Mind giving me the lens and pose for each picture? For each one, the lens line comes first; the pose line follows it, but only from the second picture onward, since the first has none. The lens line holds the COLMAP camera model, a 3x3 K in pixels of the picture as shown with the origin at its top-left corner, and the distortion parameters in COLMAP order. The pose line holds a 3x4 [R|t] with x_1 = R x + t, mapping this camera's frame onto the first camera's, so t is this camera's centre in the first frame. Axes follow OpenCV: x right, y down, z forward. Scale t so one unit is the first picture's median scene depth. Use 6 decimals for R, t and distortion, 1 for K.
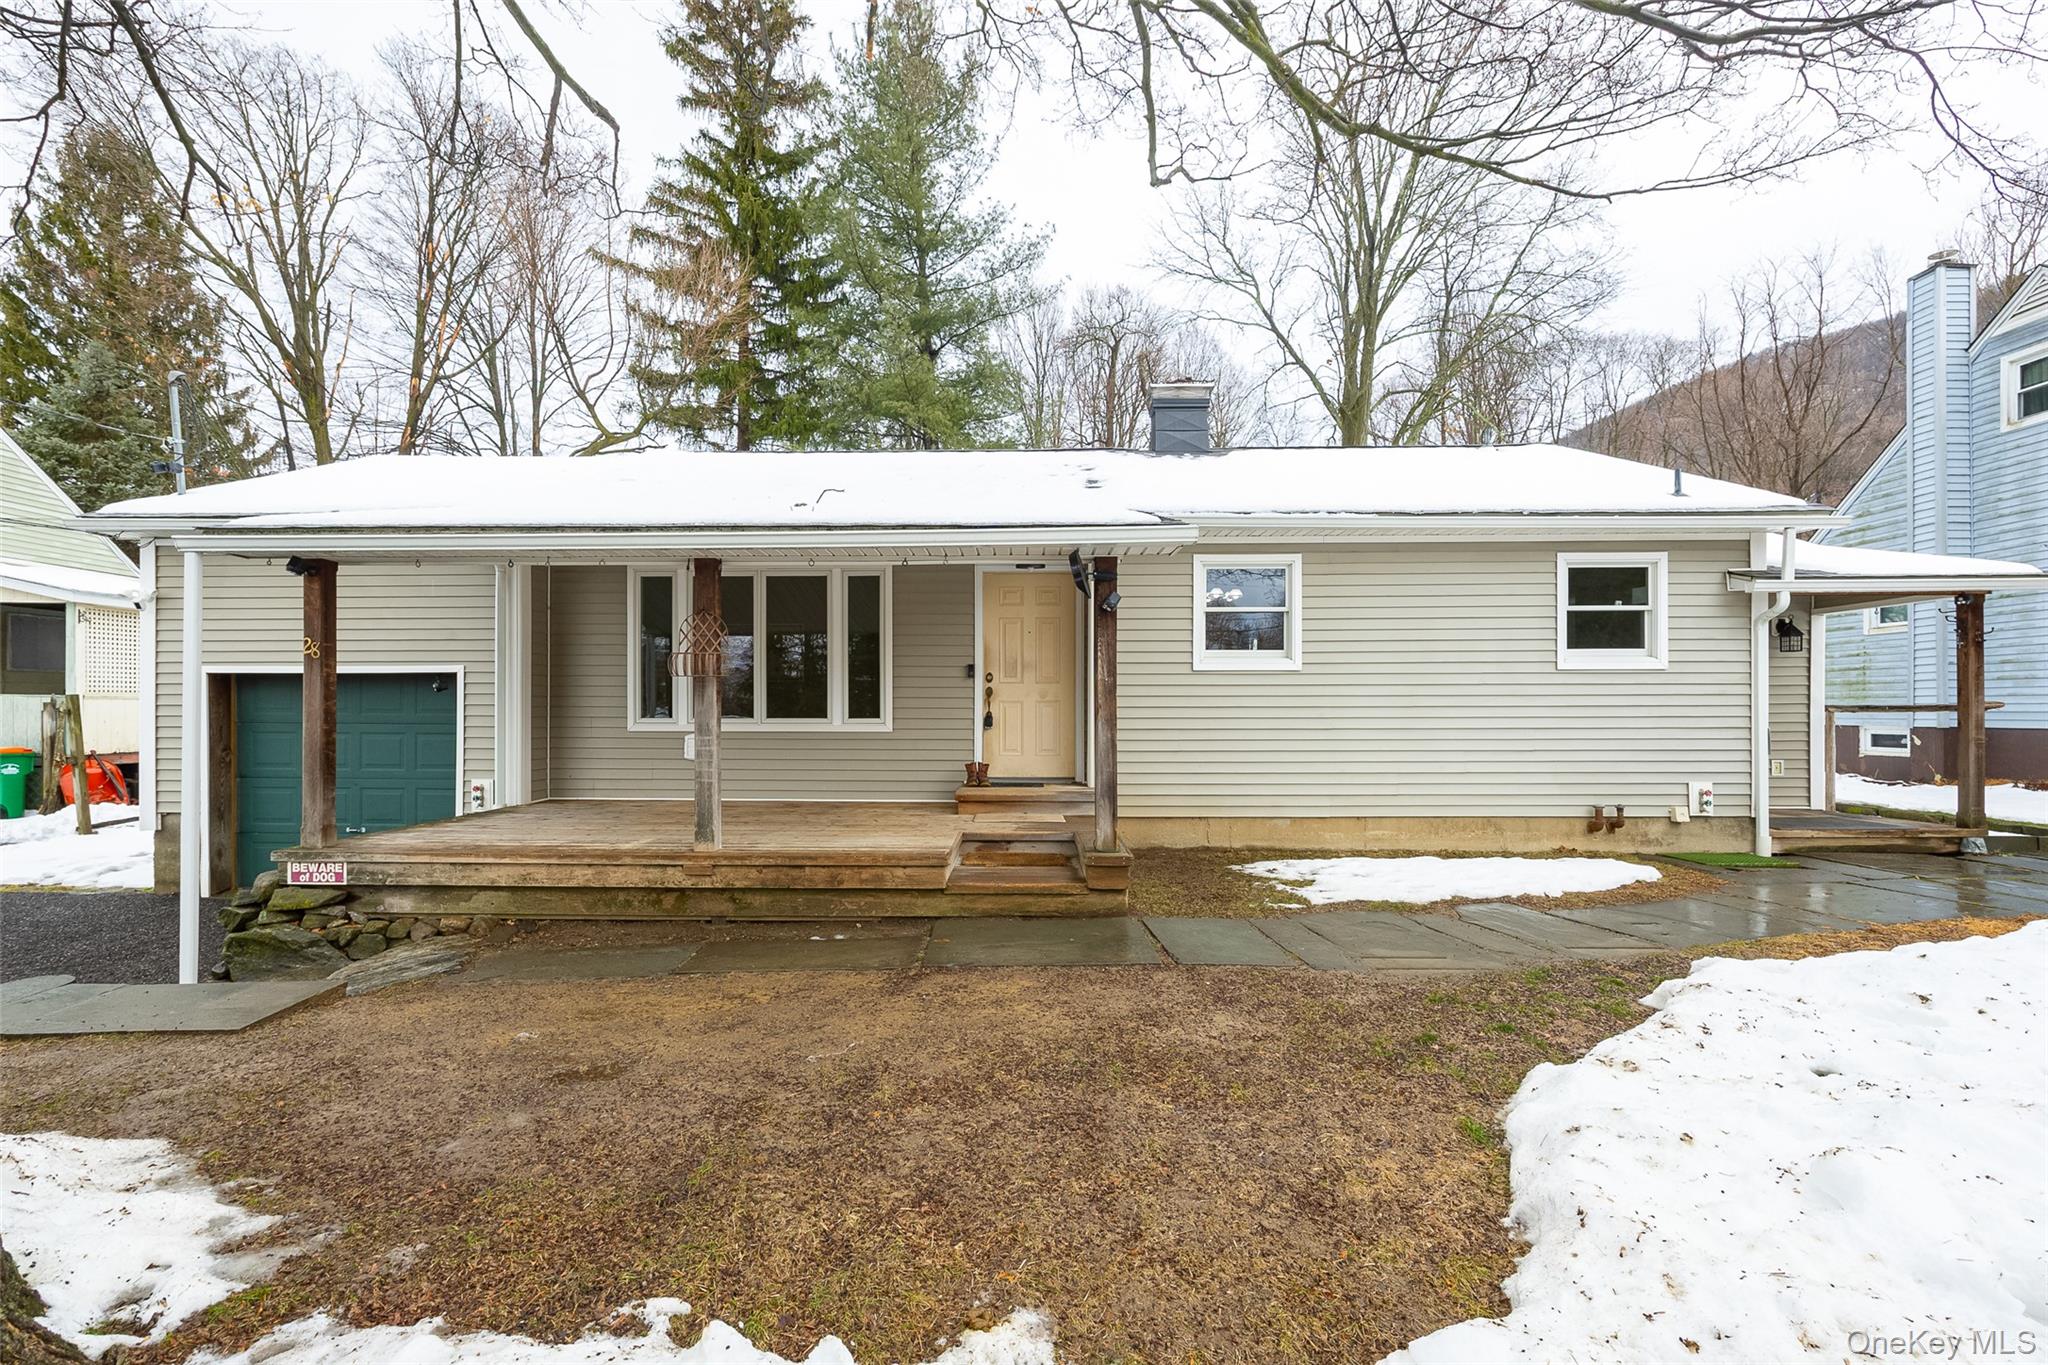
lens RADIAL K [[868.1, 0, 979.2], [0, 868.1, 692.2], [0, 0, 1]] dist [0.003736, 0.000117]
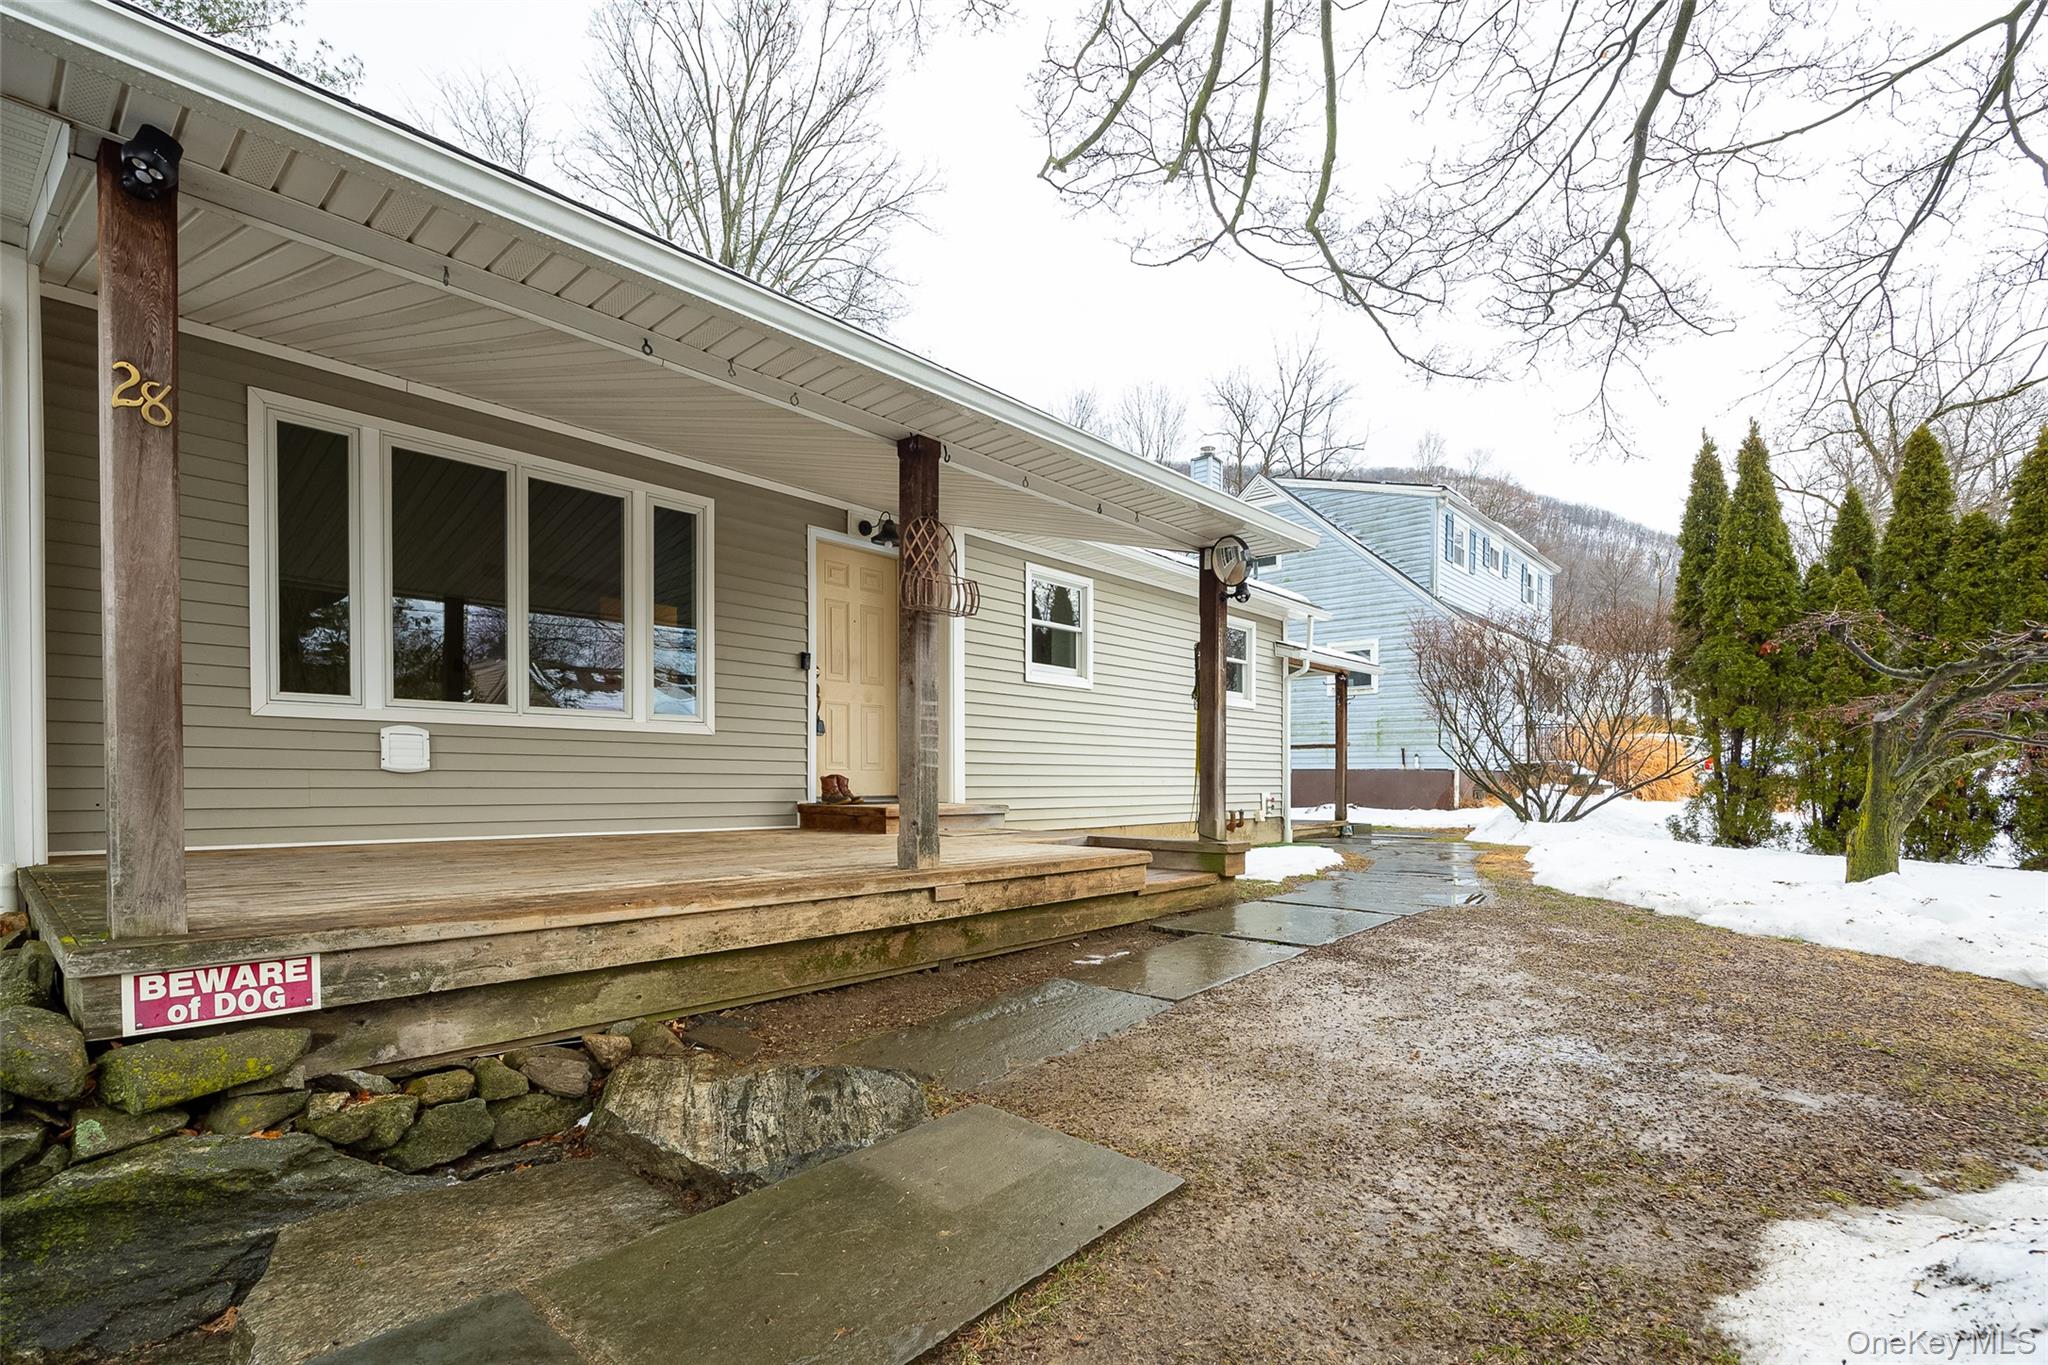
lens RADIAL K [[955.4, 0, 983.6], [0, 955.4, 791.3], [0, 0, 1]] dist [-0.010937, 0.001655]
pose [[0.651366, -0.006813, 0.758733, -0.615106], [-0.022611, 0.999341, 0.028385, 0.071446], [-0.758426, -0.035644, 0.650783, 0.342837]]
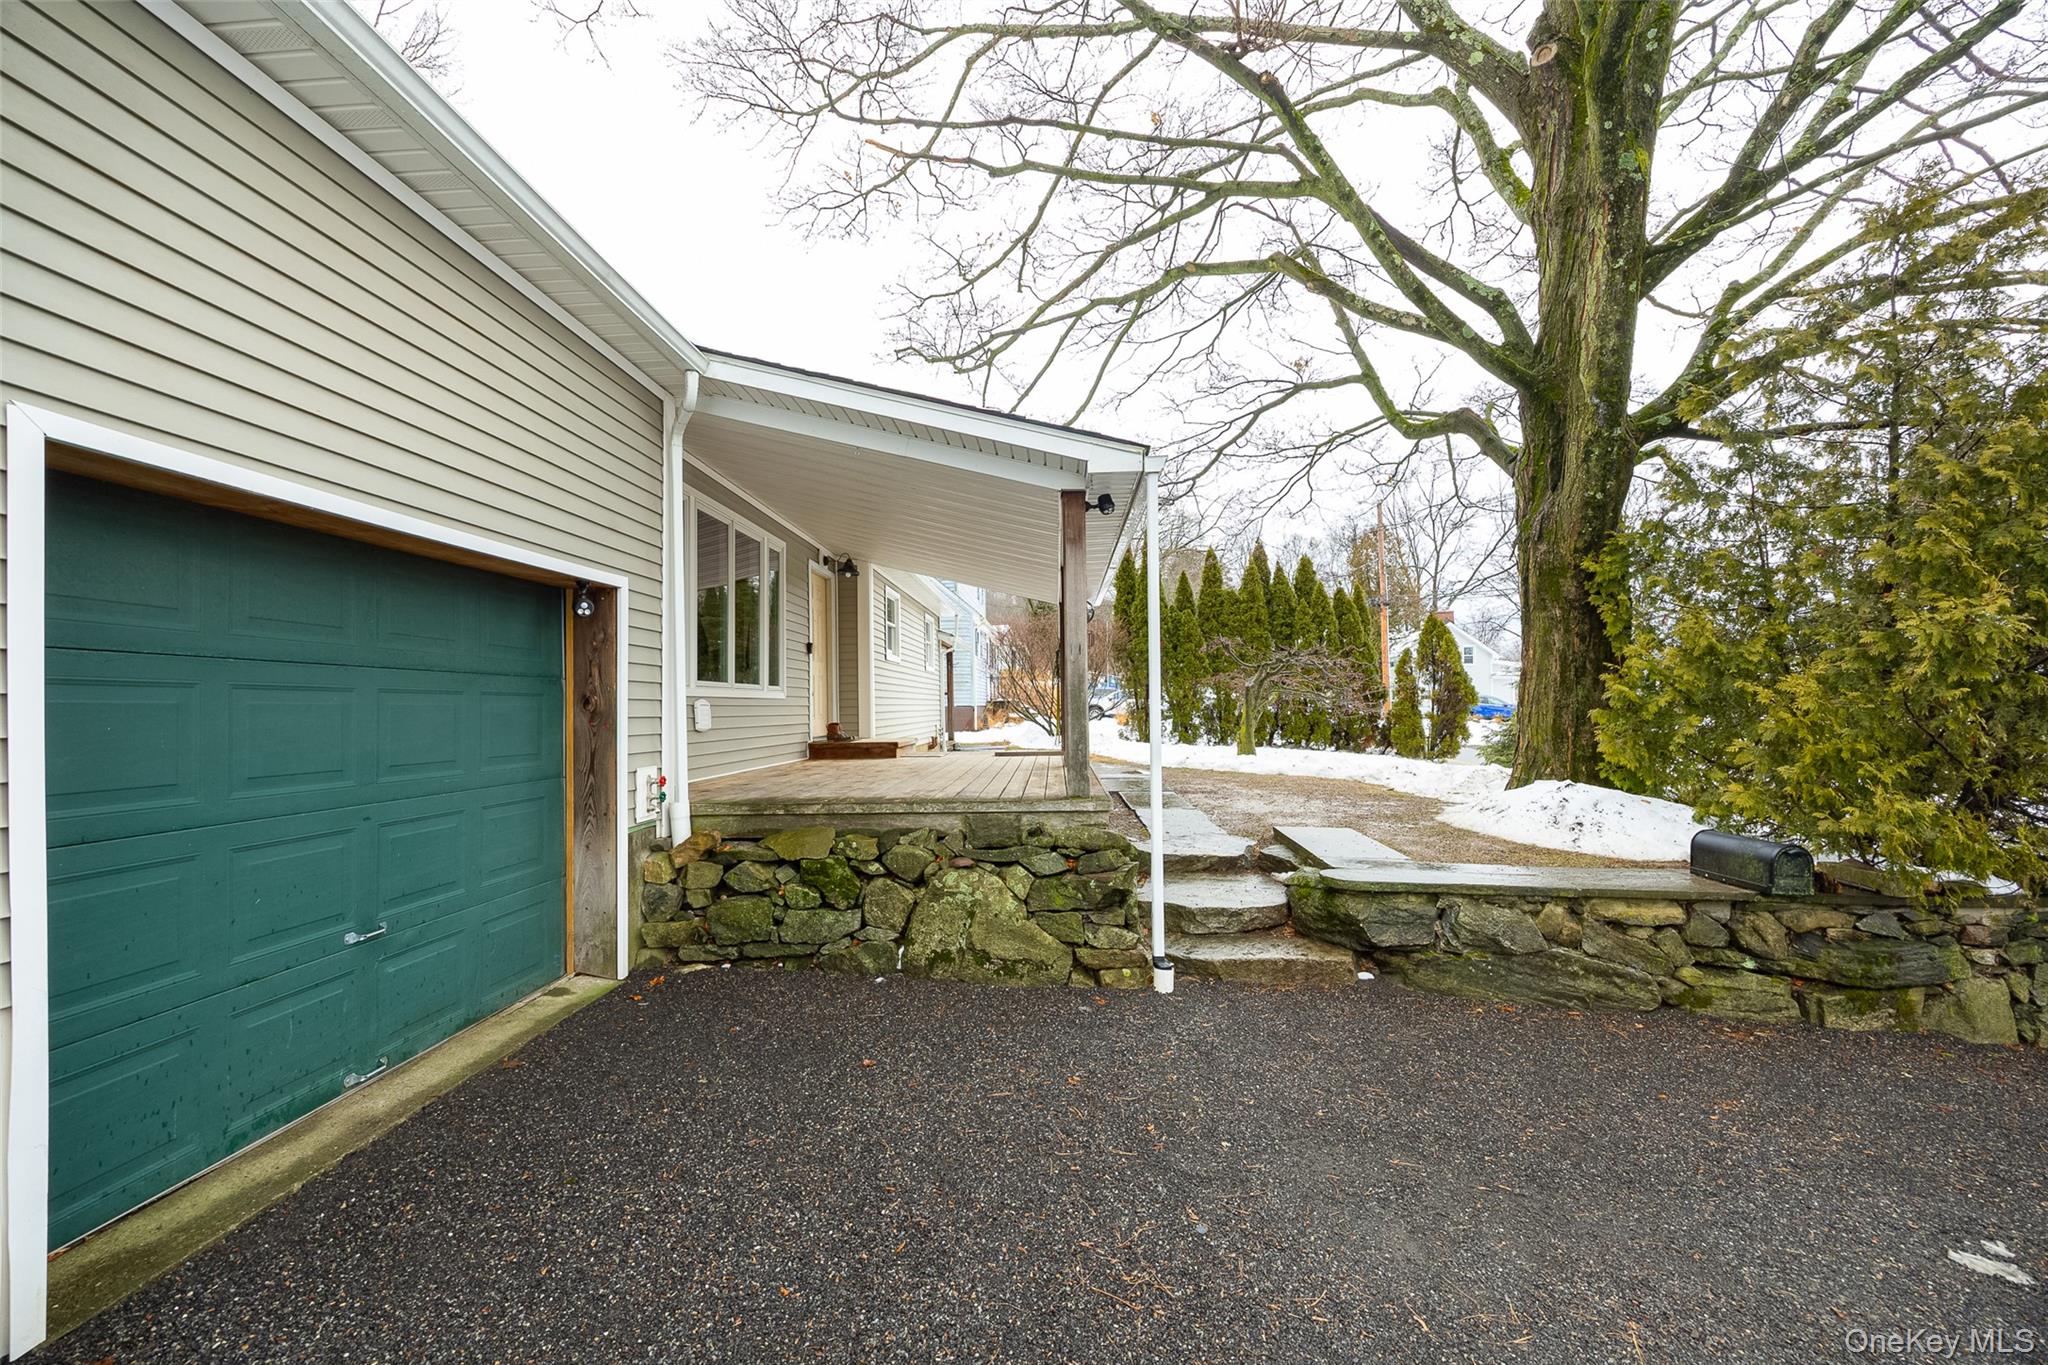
lens RADIAL K [[788.4, 0, 1005.9], [0, 788.4, 703.8], [0, 0, 1]] dist [-0.006323, 0.000827]
pose [[0.042027, 0.004742, 0.999105, -1.182004], [-0.005027, 0.999977, -0.004535, 0.060371], [-0.999104, -0.004832, 0.042050, 0.753555]]
